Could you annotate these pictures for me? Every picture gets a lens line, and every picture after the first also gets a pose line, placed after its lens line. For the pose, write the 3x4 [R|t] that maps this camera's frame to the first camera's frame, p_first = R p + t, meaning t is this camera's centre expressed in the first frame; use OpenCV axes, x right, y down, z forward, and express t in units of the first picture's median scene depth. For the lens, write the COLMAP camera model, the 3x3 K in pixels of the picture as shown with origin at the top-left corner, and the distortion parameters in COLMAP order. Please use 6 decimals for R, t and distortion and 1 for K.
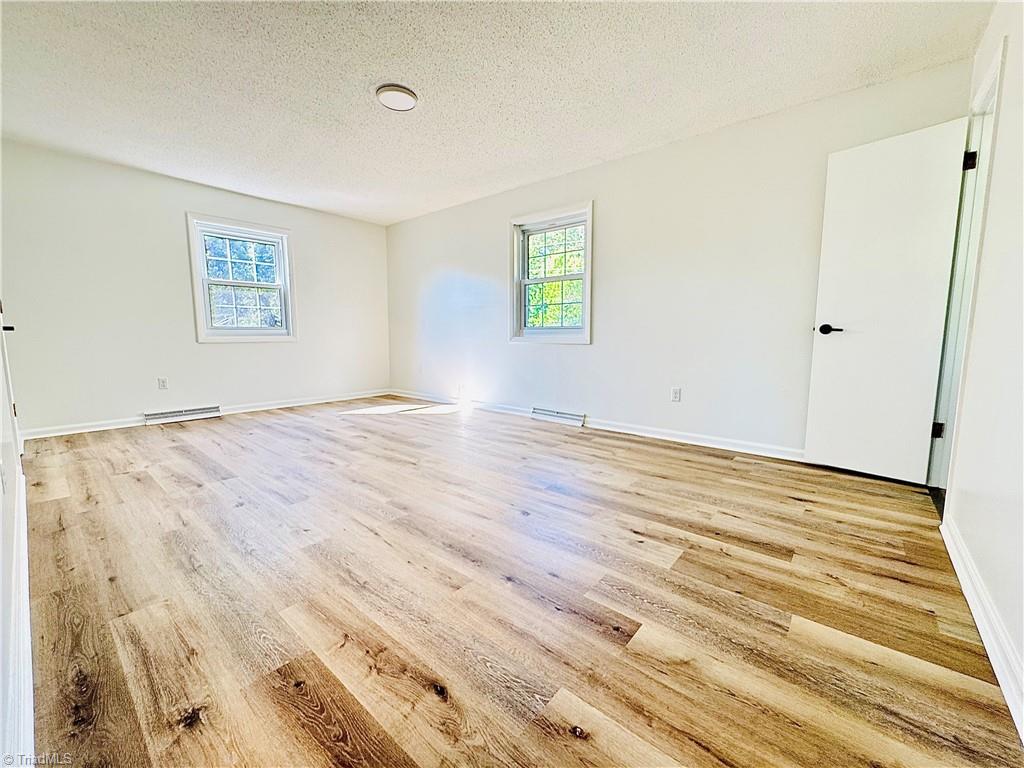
lens RADIAL K [[411.2, 0, 512.0], [0, 411.2, 384.0], [0, 0, 1]] dist [-0.000661, 0.000495]
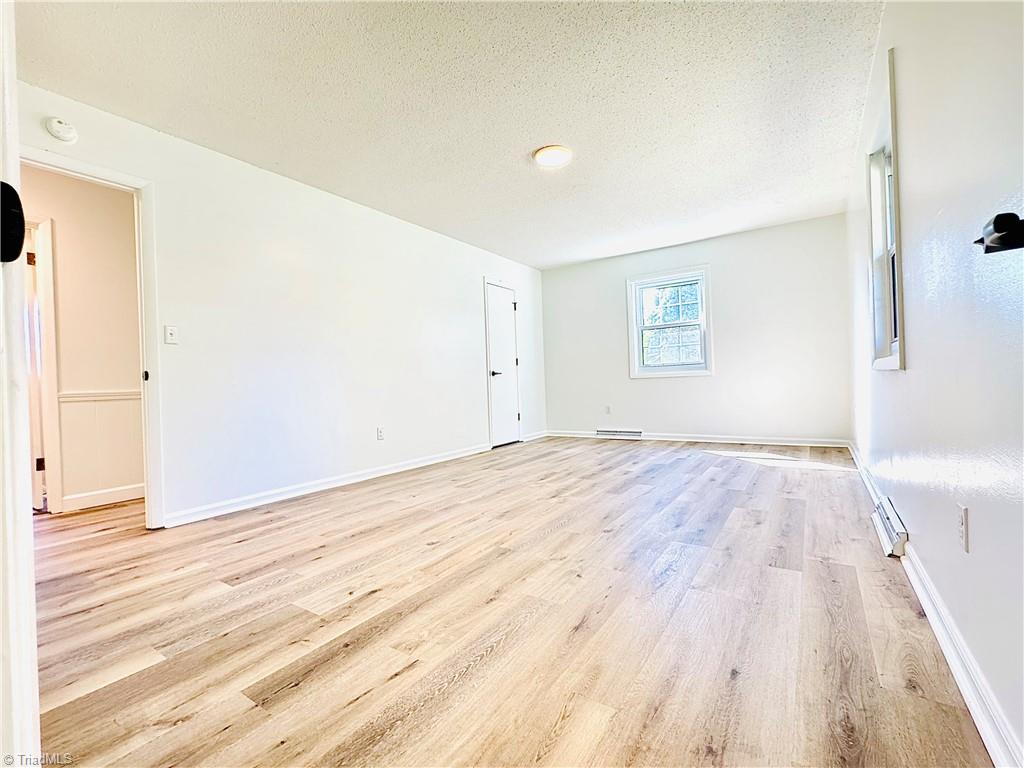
lens RADIAL K [[411.2, 0, 512.0], [0, 411.2, 384.0], [0, 0, 1]] dist [-0.000661, 0.000495]
pose [[0.154168, -0.003774, -0.988037, 1.430284], [-0.080404, 0.996628, -0.016352, -0.123910], [0.984768, 0.081963, 0.153345, 1.284835]]
